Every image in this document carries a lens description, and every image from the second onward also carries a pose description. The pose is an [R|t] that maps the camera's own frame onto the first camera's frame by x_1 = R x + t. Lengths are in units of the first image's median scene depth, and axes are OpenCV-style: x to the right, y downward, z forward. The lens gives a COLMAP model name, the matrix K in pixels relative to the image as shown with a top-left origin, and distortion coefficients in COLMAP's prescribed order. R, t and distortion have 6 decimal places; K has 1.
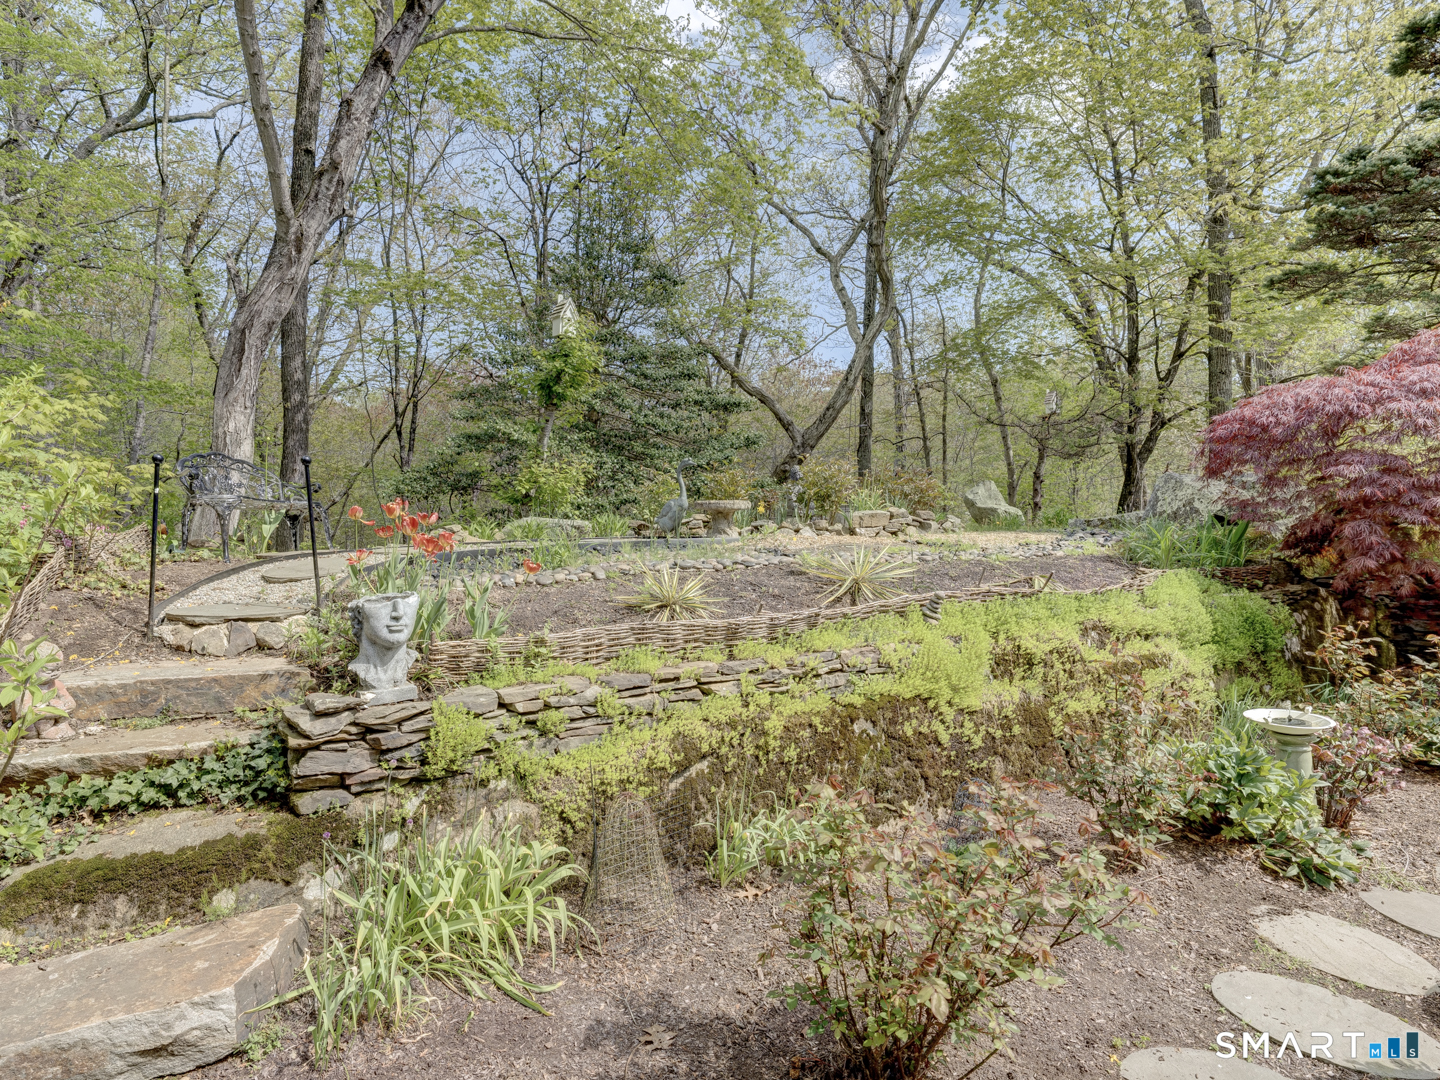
lens RADIAL K [[807.0, 0, 720.0], [0, 807.0, 540.0], [0, 0, 1]] dist [0.004181, 0.000464]
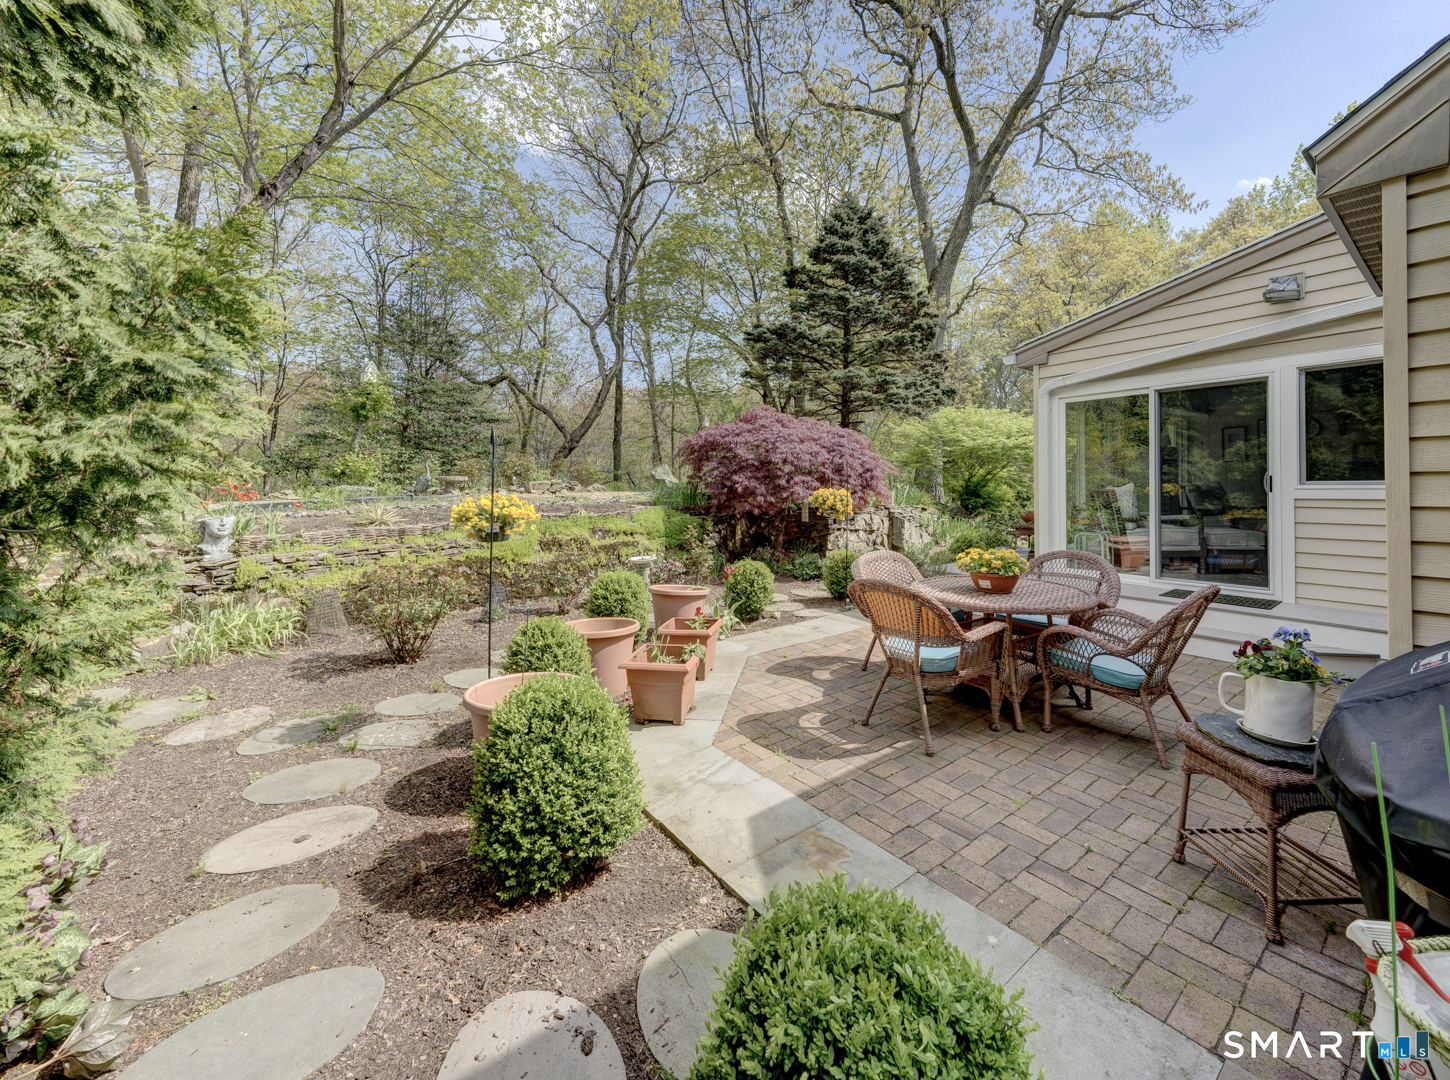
lens RADIAL K [[563.6, 0, 731.7], [0, 563.6, 482.4], [0, 0, 1]] dist [0.023420, -0.009758]
pose [[0.957658, -0.003896, 0.287883, 0.438851], [0.013965, 0.999360, -0.032931, 0.034877], [-0.287571, 0.035557, 0.957099, -0.833578]]
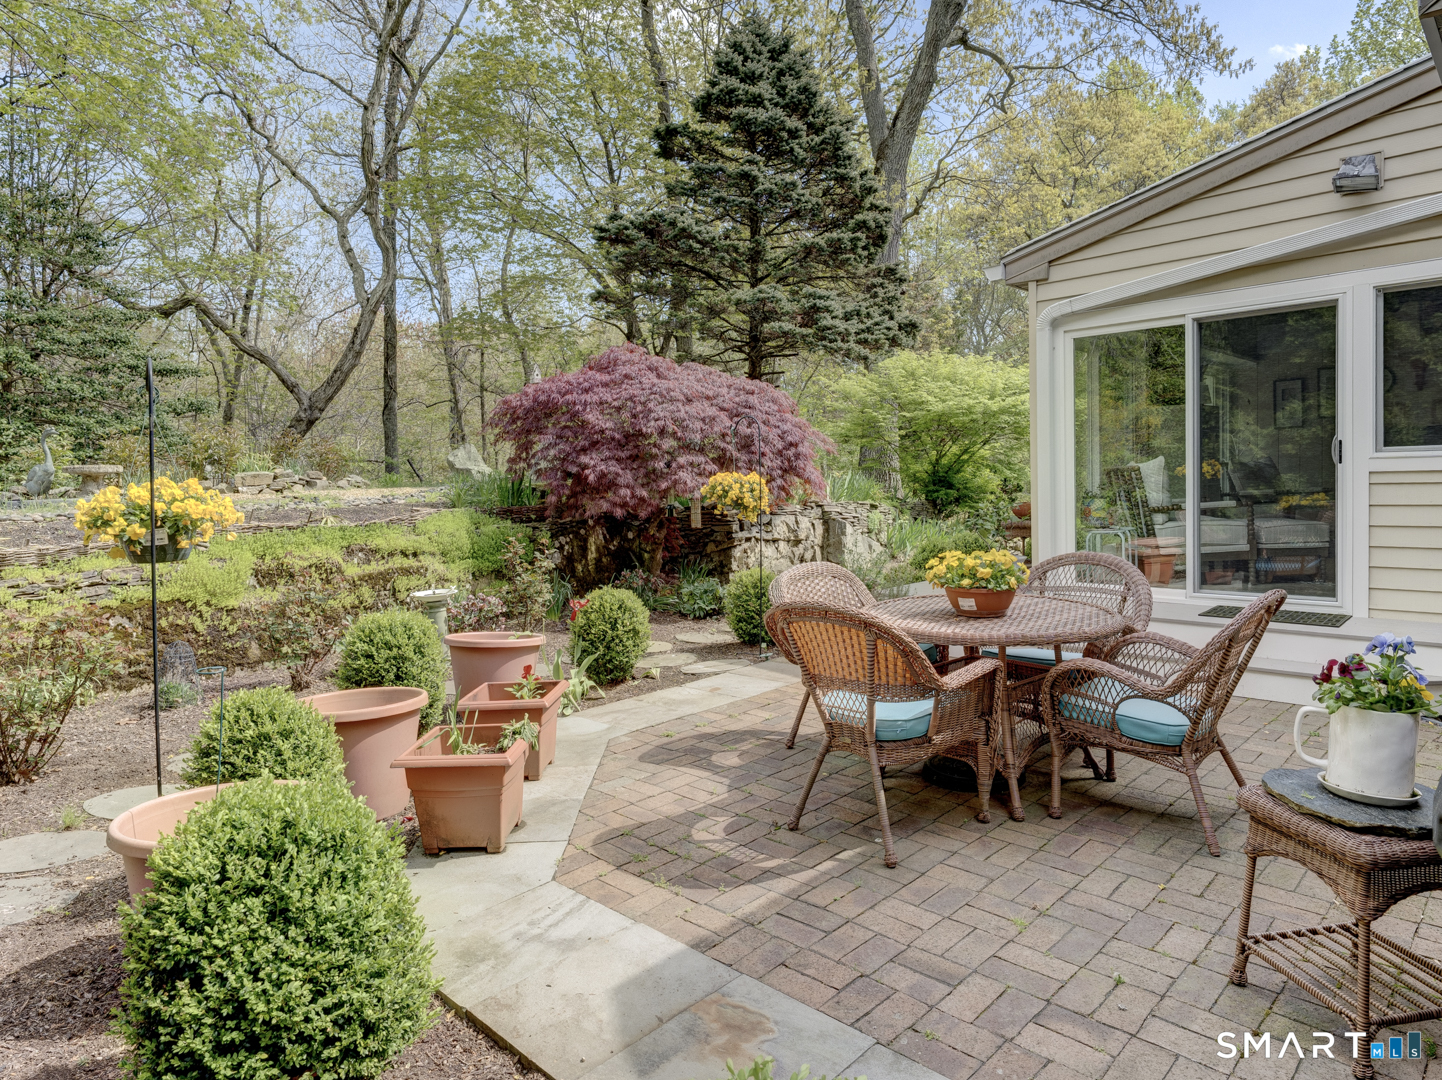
lens RADIAL K [[879.4, 0, 707.4], [0, 879.4, 496.3], [0, 0, 1]] dist [0.001987, -0.004082]
pose [[0.906646, -0.031424, 0.420720, 0.451784], [0.036619, 0.999320, -0.004275, 0.053314], [-0.420300, 0.019283, 0.907180, -0.805252]]
